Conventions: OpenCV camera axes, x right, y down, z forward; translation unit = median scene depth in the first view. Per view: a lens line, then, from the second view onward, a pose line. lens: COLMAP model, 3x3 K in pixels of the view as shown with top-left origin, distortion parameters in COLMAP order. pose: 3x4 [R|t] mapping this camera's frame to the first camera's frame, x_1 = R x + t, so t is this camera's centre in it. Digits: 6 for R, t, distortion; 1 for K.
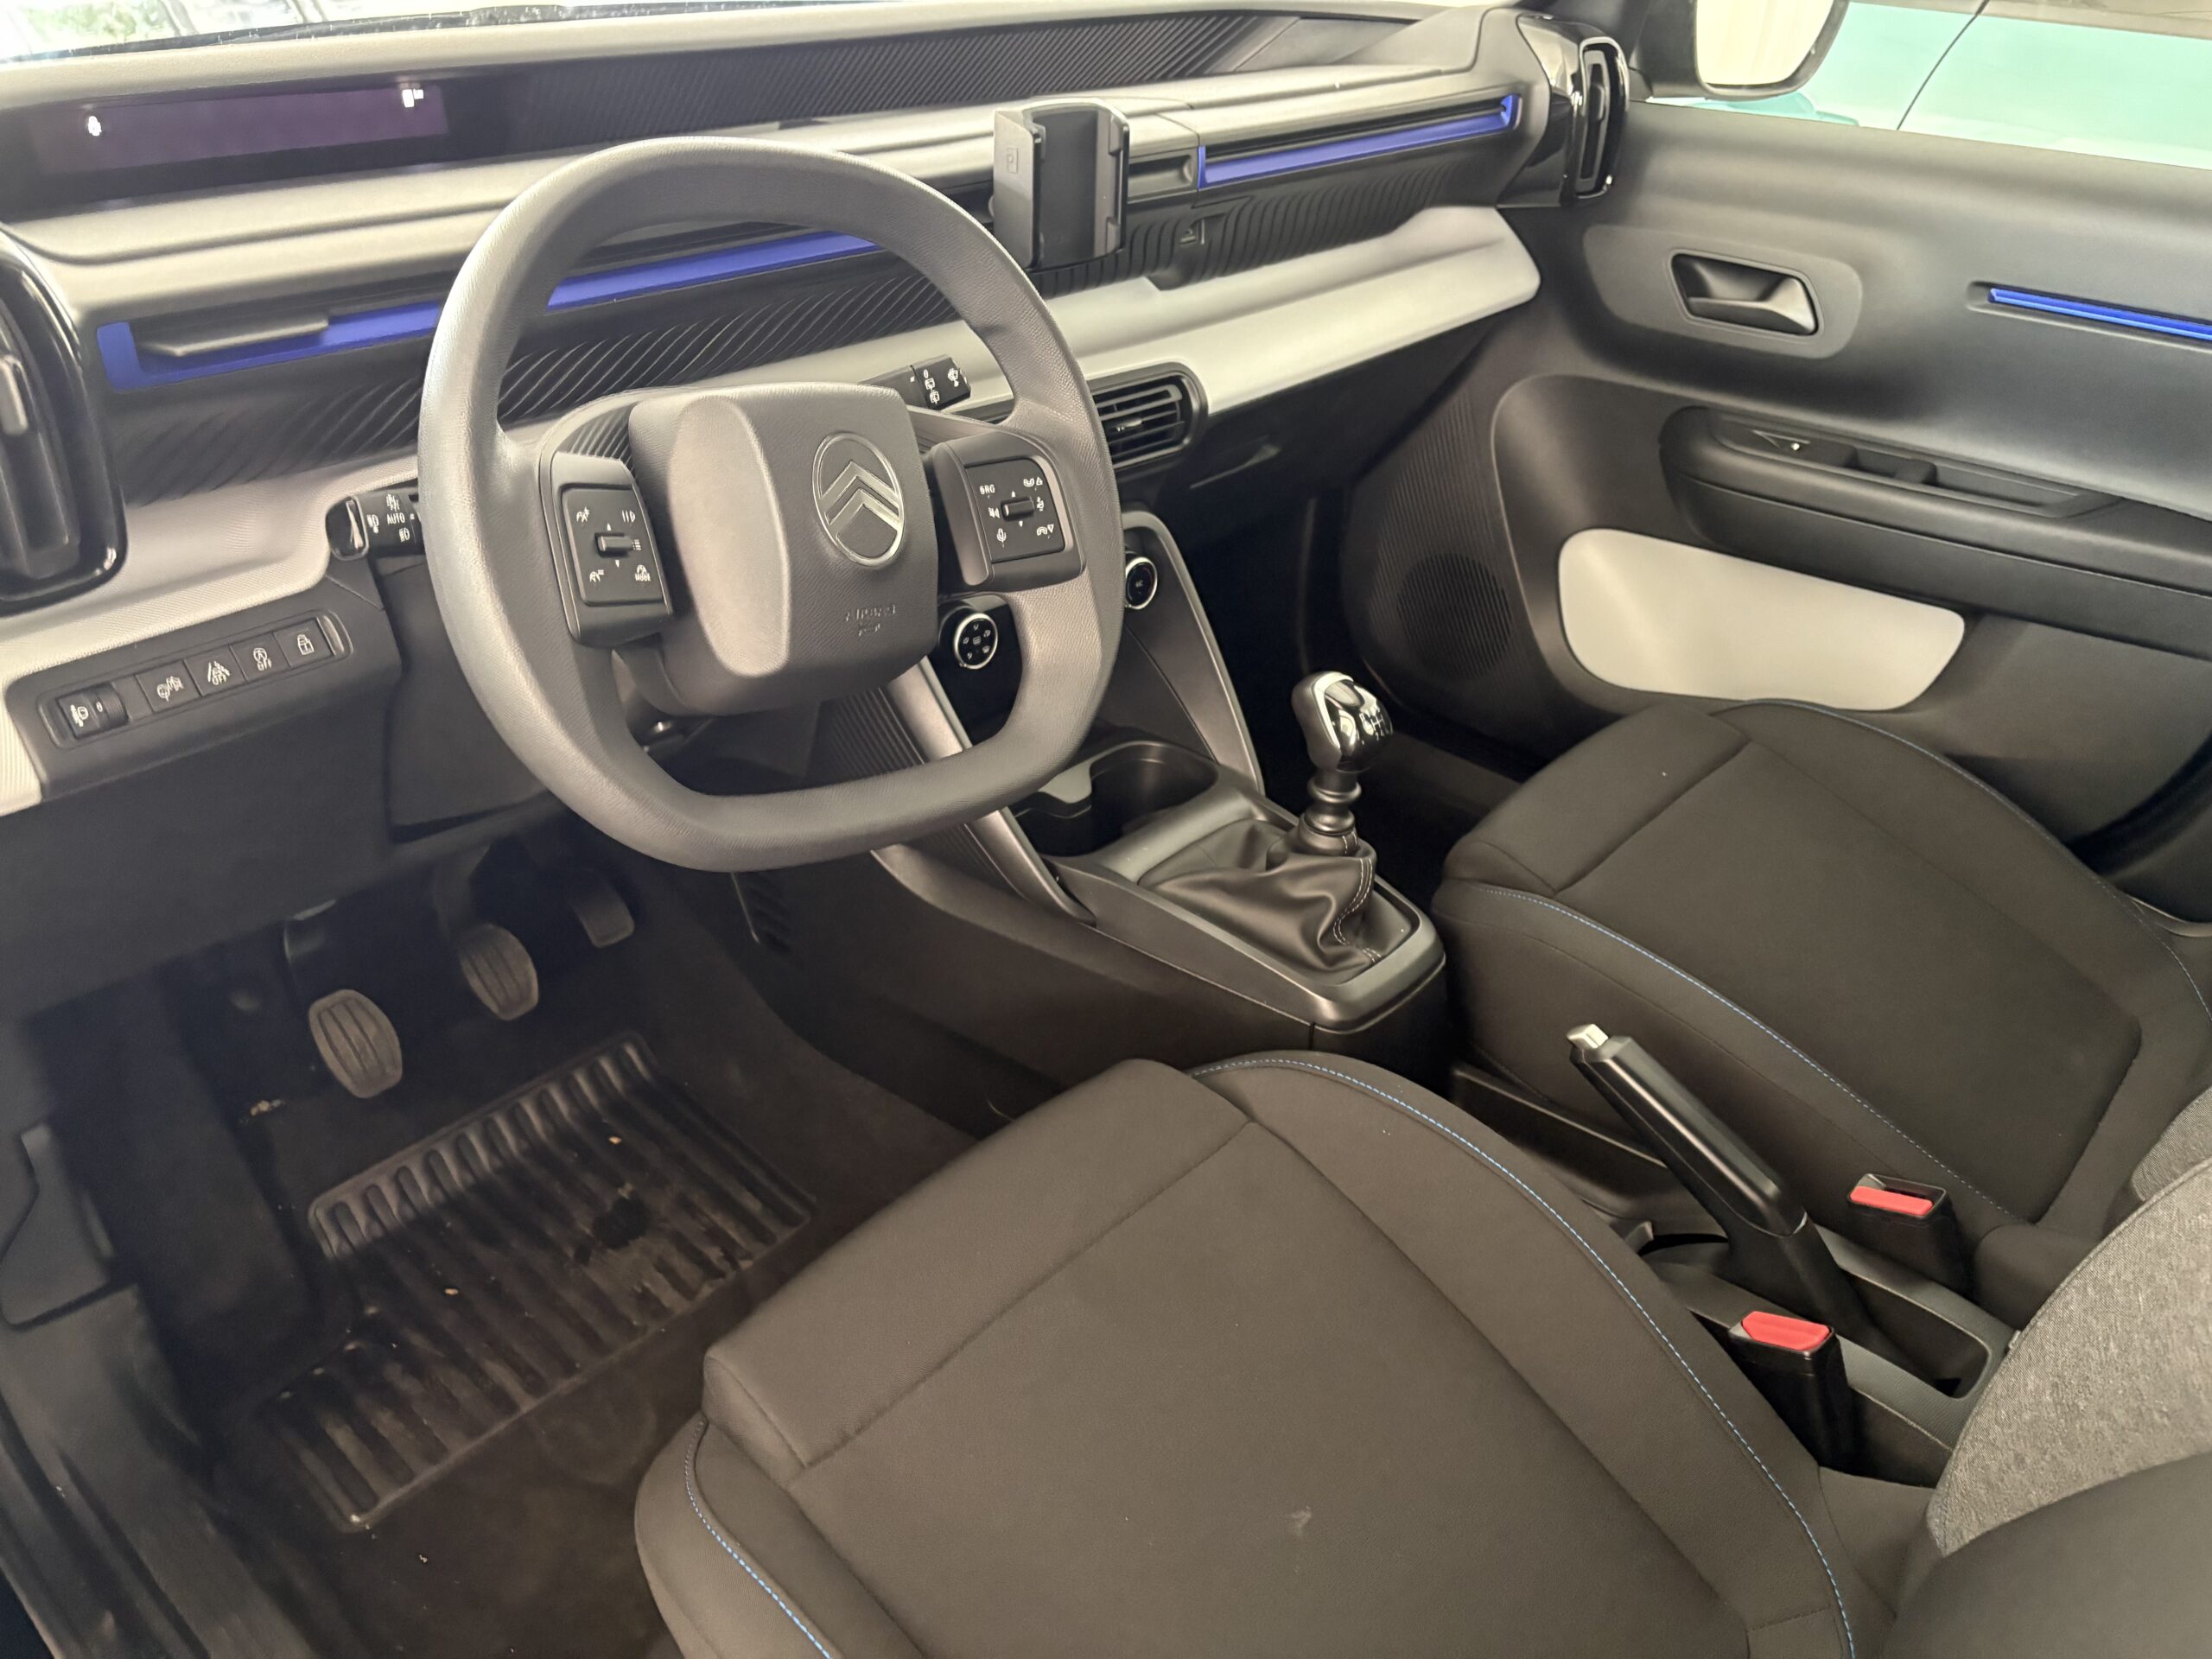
lens RADIAL K [[1655.8, 0, 1113.7], [0, 1655.8, 831.0], [0, 0, 1]] dist [0.009530, -0.011593]
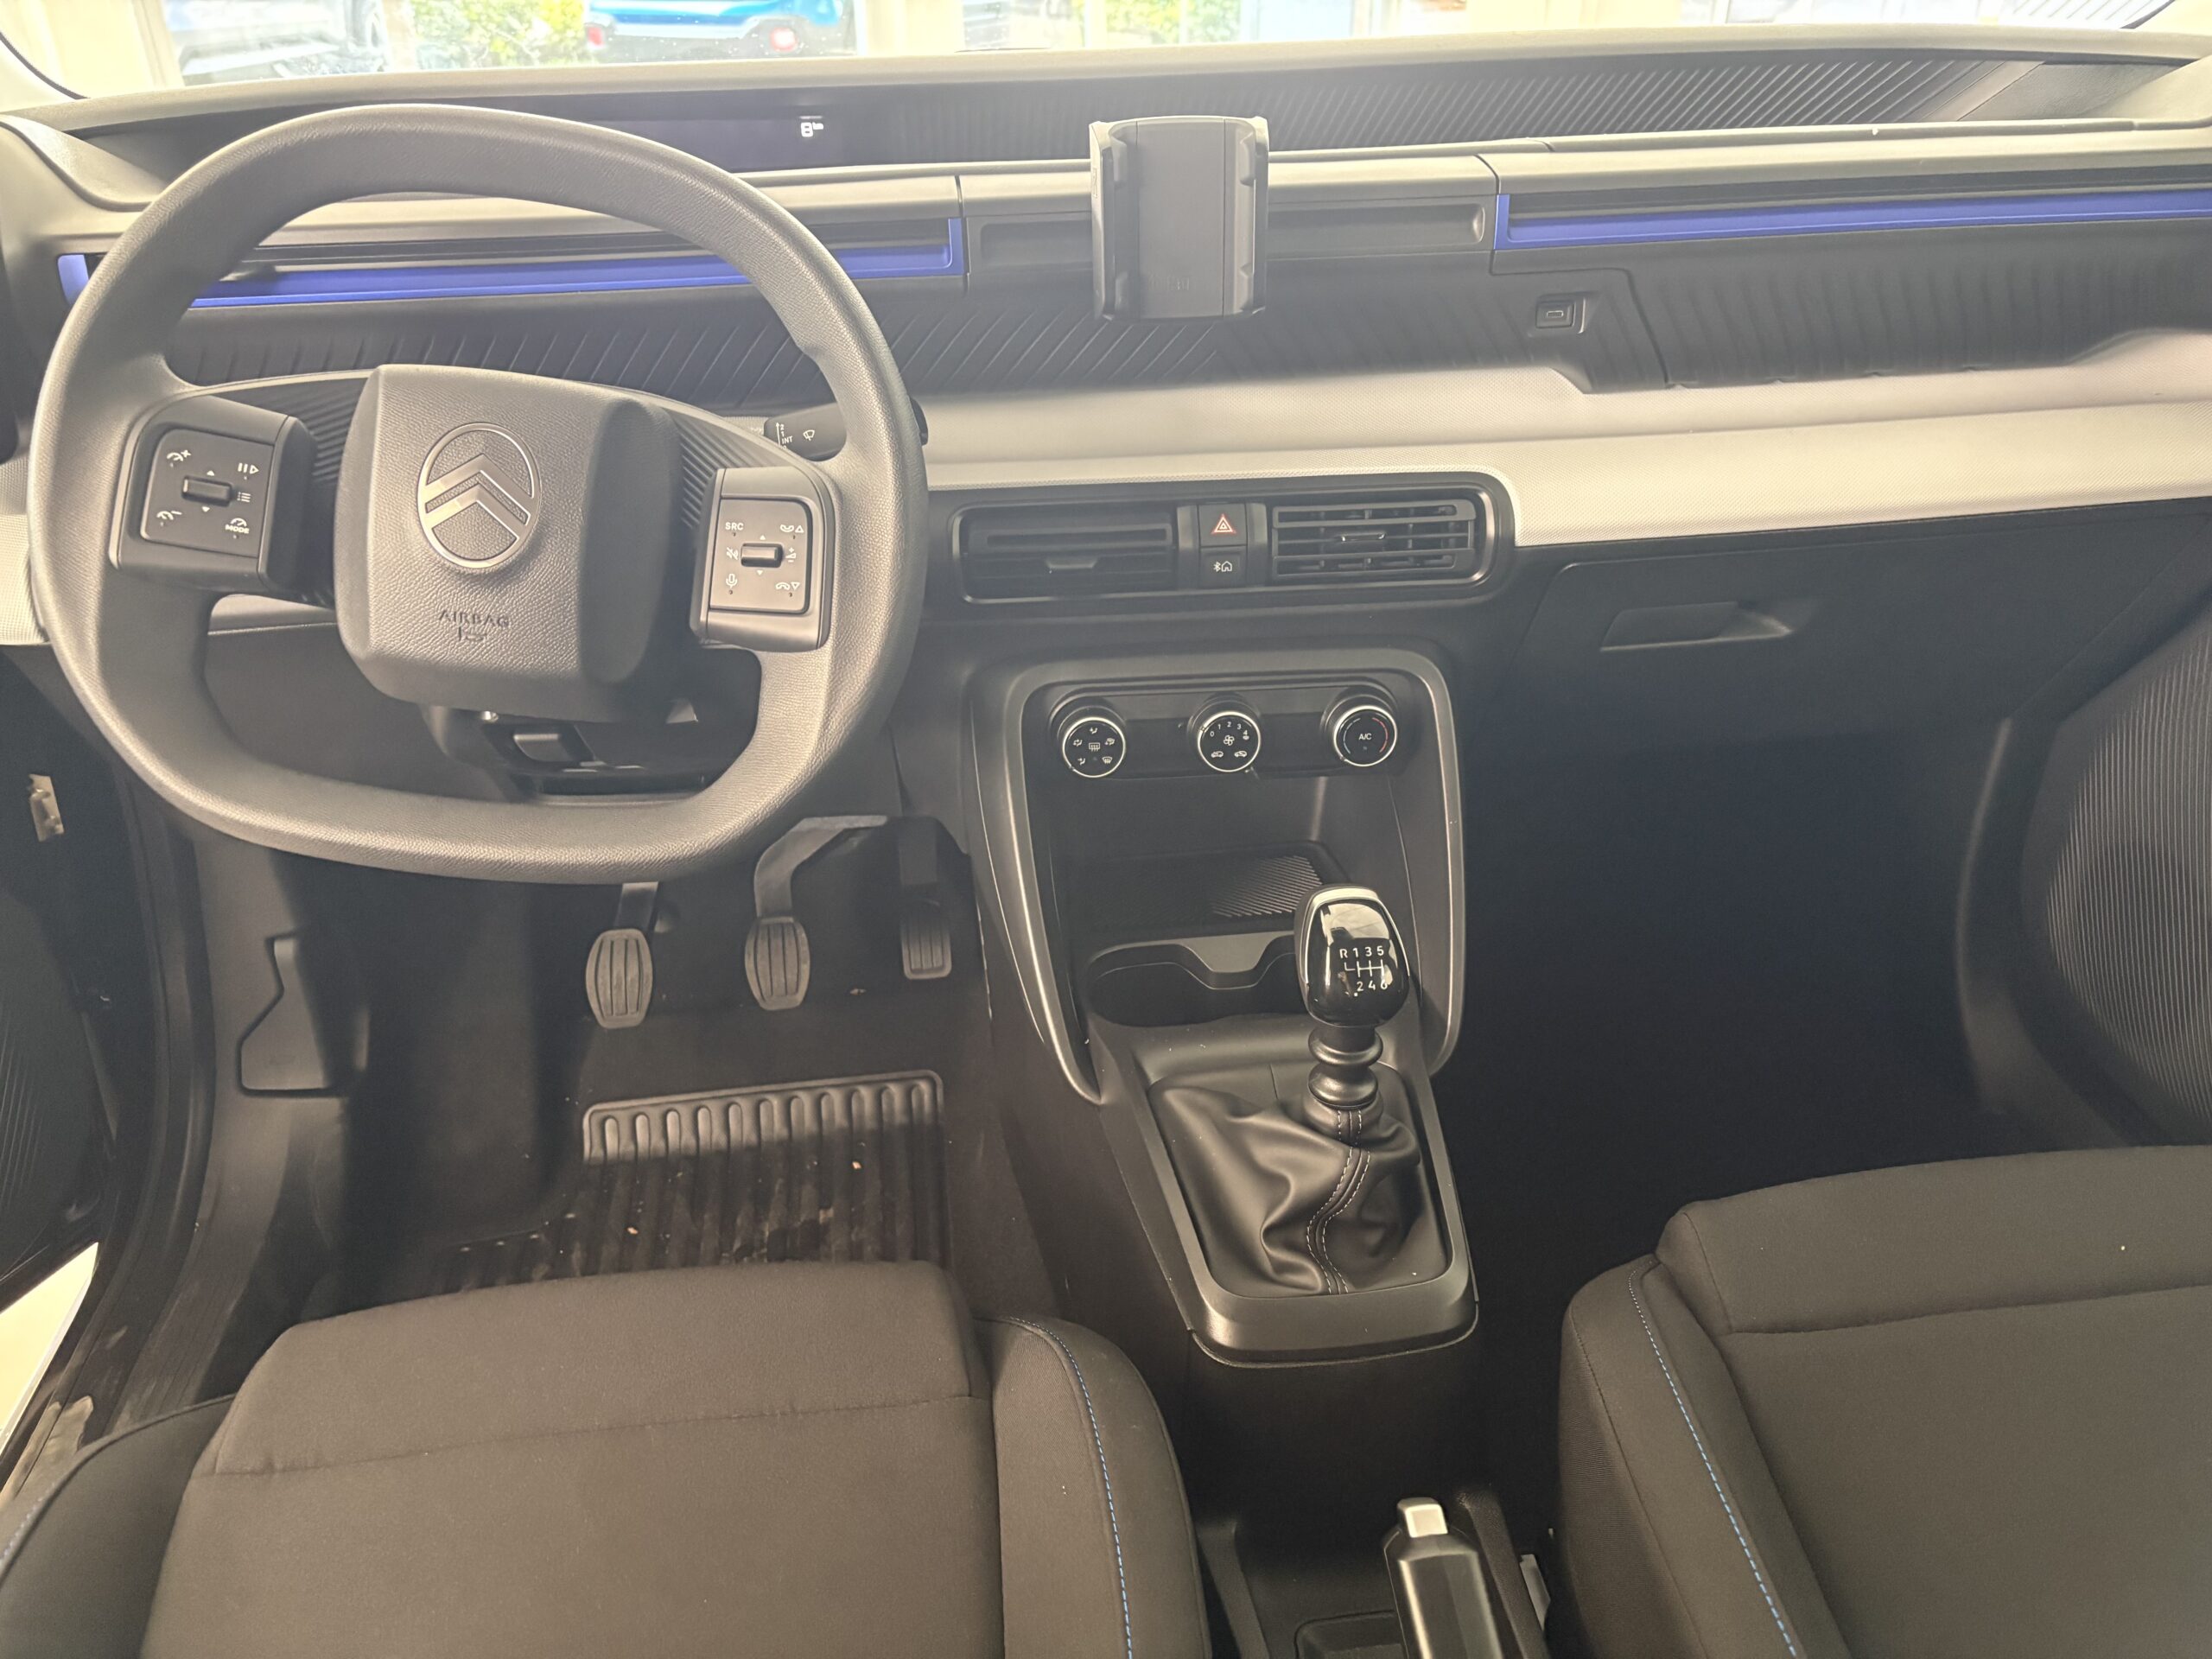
lens RADIAL K [[1655.8, 0, 1105.6], [0, 1655.8, 829.4], [0, 0, 1]] dist [0.009530, -0.011593]
pose [[0.744717, 0.257914, -0.615530, 0.427798], [-0.302307, 0.952625, 0.033406, -0.097275], [0.594985, 0.161201, 0.787405, 0.313704]]
